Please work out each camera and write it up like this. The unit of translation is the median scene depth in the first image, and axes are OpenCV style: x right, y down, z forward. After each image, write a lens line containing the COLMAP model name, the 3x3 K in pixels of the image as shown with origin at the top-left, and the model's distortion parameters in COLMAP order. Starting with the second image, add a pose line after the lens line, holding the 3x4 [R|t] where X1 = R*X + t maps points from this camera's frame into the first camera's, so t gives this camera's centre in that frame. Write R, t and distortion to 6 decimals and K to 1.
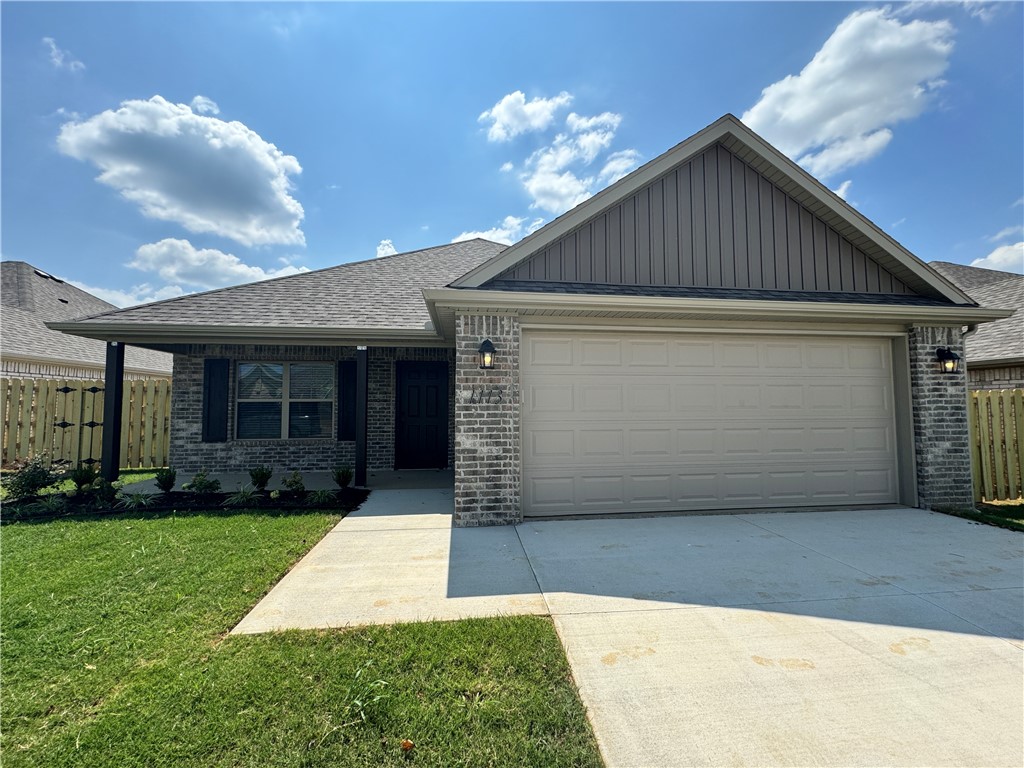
lens RADIAL K [[411.8, 0, 512.0], [0, 411.8, 384.0], [0, 0, 1]] dist [-0.000331, -0.000230]
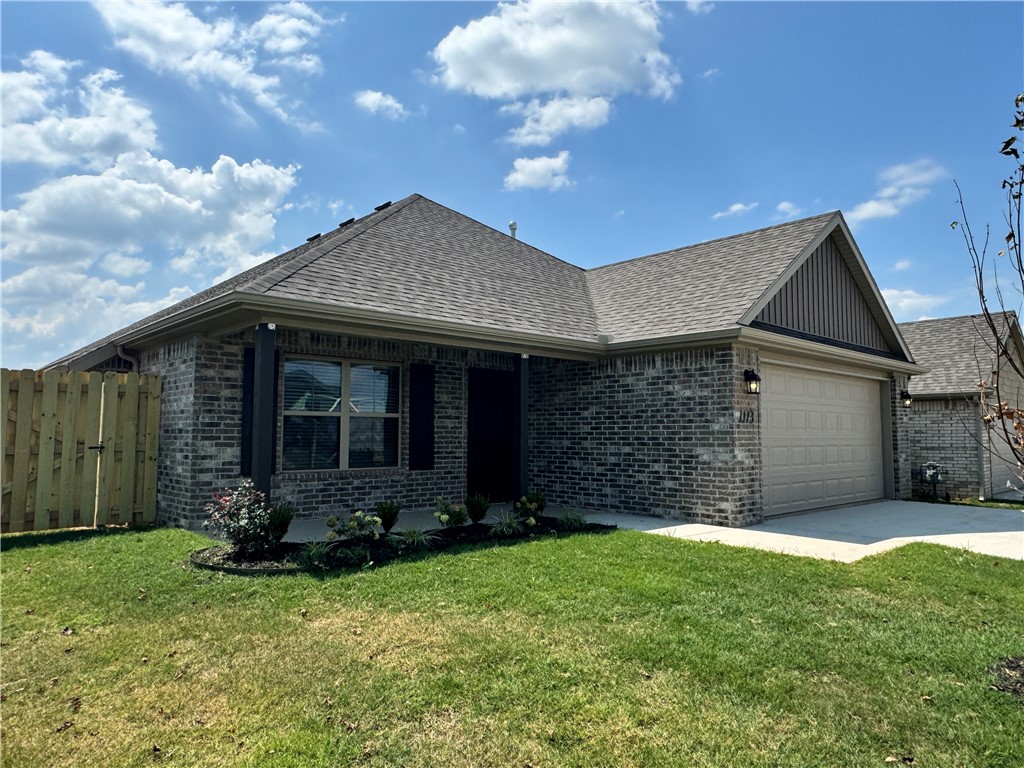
lens RADIAL K [[695.4, 0, 512.0], [0, 695.4, 384.0], [0, 0, 1]] dist [-0.005605, -0.001472]
pose [[0.808412, 0.049561, 0.586527, -1.050374], [-0.039018, 0.998769, -0.030616, 0.013648], [-0.587322, 0.001865, 0.809351, -0.132982]]
